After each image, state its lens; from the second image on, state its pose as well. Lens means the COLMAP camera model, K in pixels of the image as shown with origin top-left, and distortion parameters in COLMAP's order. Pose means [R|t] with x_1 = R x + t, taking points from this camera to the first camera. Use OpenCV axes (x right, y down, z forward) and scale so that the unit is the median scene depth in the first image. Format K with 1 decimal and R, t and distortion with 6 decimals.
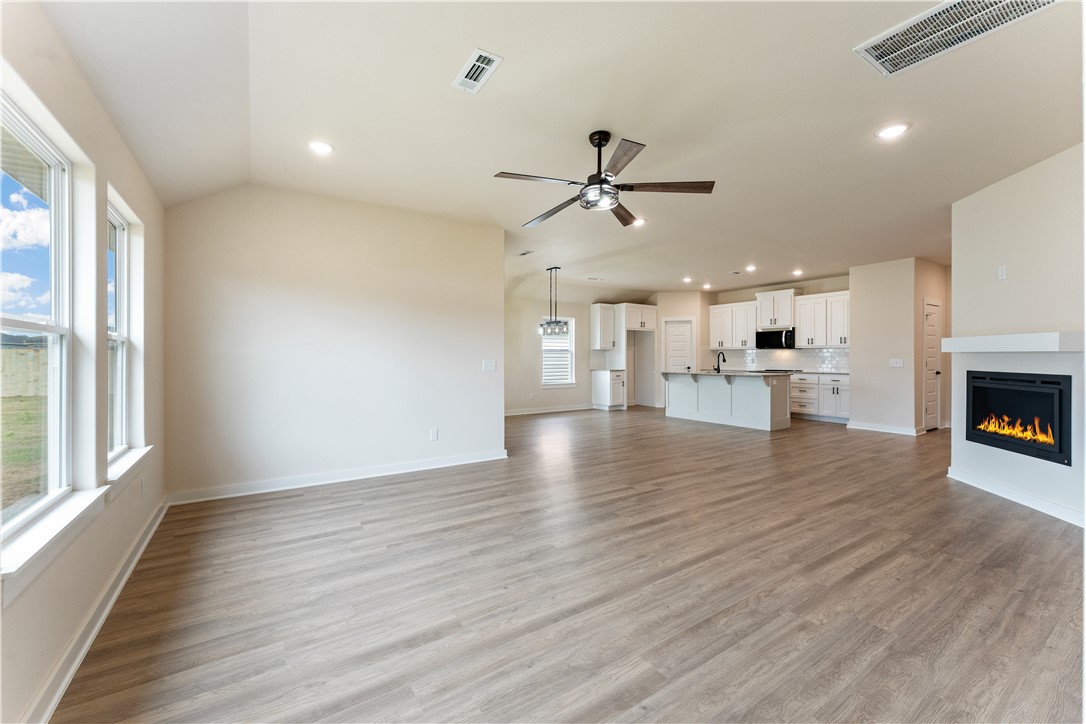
lens RADIAL K [[439.5, 0, 539.4], [0, 439.5, 358.5], [0, 0, 1]] dist [0.000666, -0.000690]
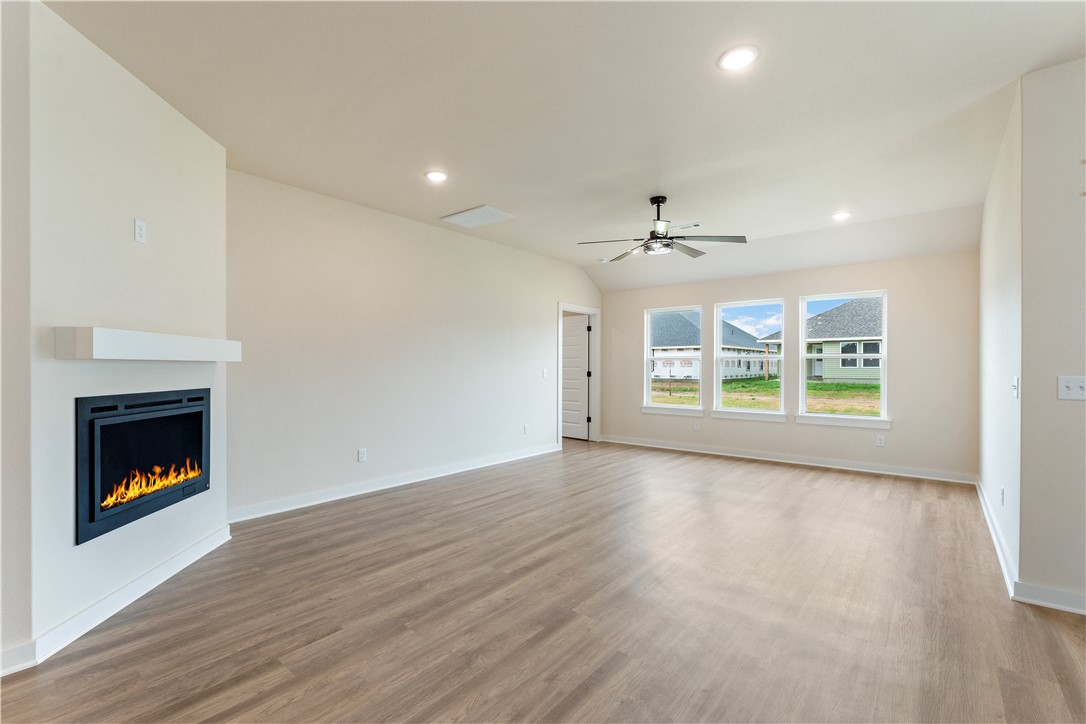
lens RADIAL K [[463.6, 0, 525.9], [0, 463.6, 374.5], [0, 0, 1]] dist [-0.004447, 0.000383]
pose [[-0.965423, 0.005519, -0.260631, 0.344277], [-0.000381, 0.999745, 0.022579, -0.005311], [0.260689, 0.021898, -0.965175, 0.871118]]
